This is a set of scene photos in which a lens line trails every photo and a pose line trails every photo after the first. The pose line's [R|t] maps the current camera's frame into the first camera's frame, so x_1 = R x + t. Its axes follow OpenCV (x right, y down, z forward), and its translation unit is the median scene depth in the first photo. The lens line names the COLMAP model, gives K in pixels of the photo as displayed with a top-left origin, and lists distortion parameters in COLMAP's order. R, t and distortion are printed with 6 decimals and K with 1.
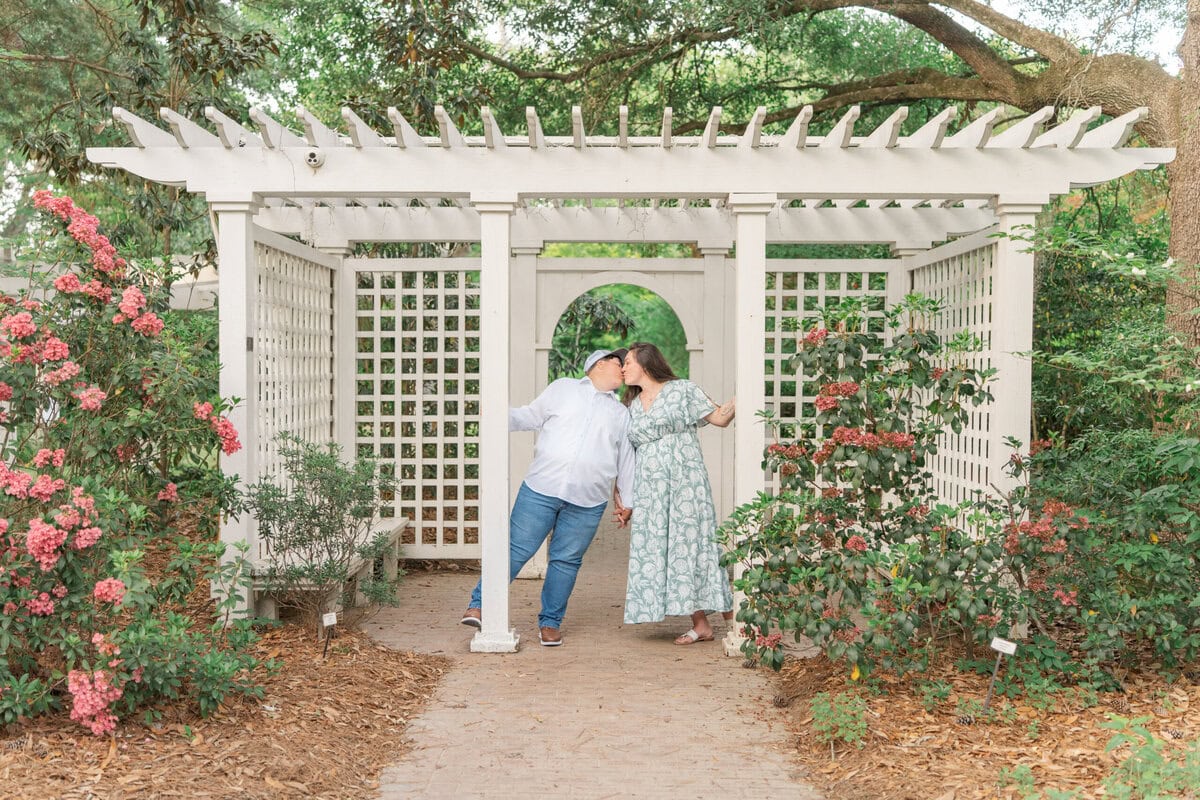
lens RADIAL K [[1886.0, 0, 600.0], [0, 1886.0, 400.0], [0, 0, 1]] dist [-0.008220, -0.014500]
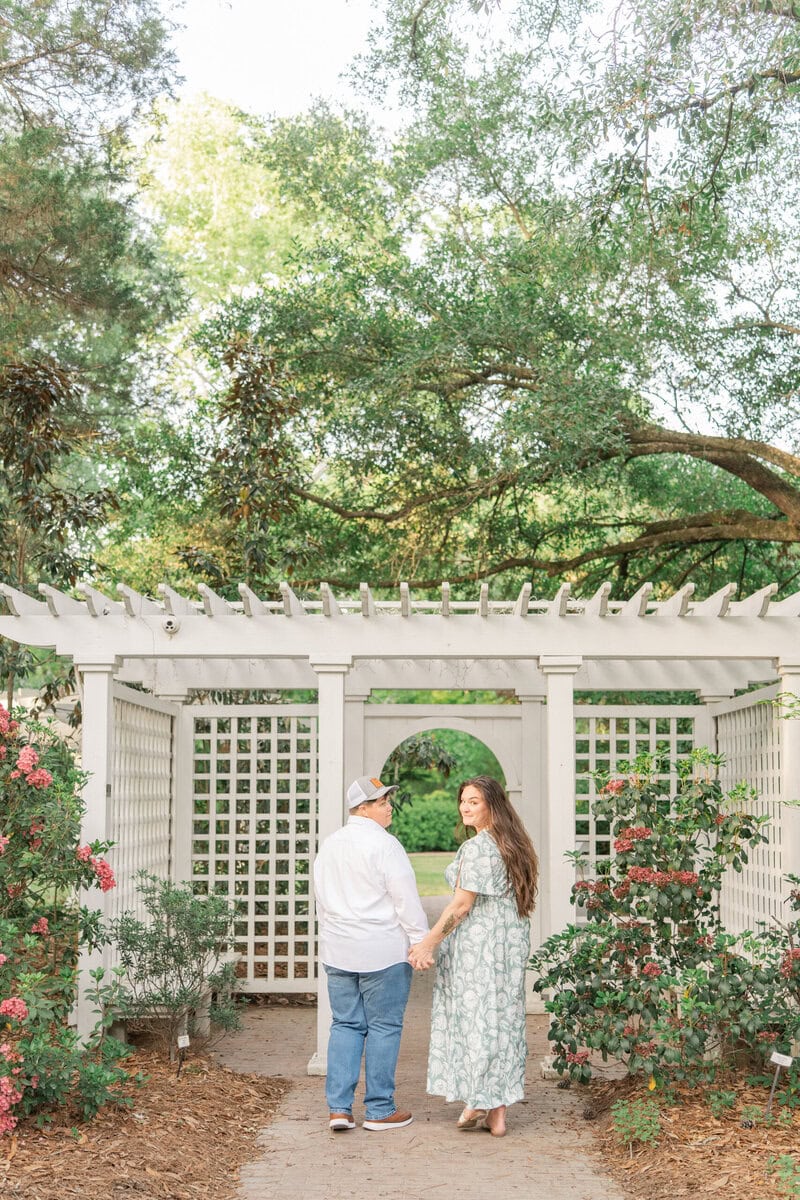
lens RADIAL K [[1886.0, 0, 400.0], [0, 1886.0, 600.0], [0, 0, 1]] dist [-0.008220, -0.014500]
pose [[0.999929, -0.003684, -0.011347, -0.002593], [0.002248, 0.992265, -0.124119, -0.003796], [0.011717, 0.124084, 0.992202, -0.140099]]
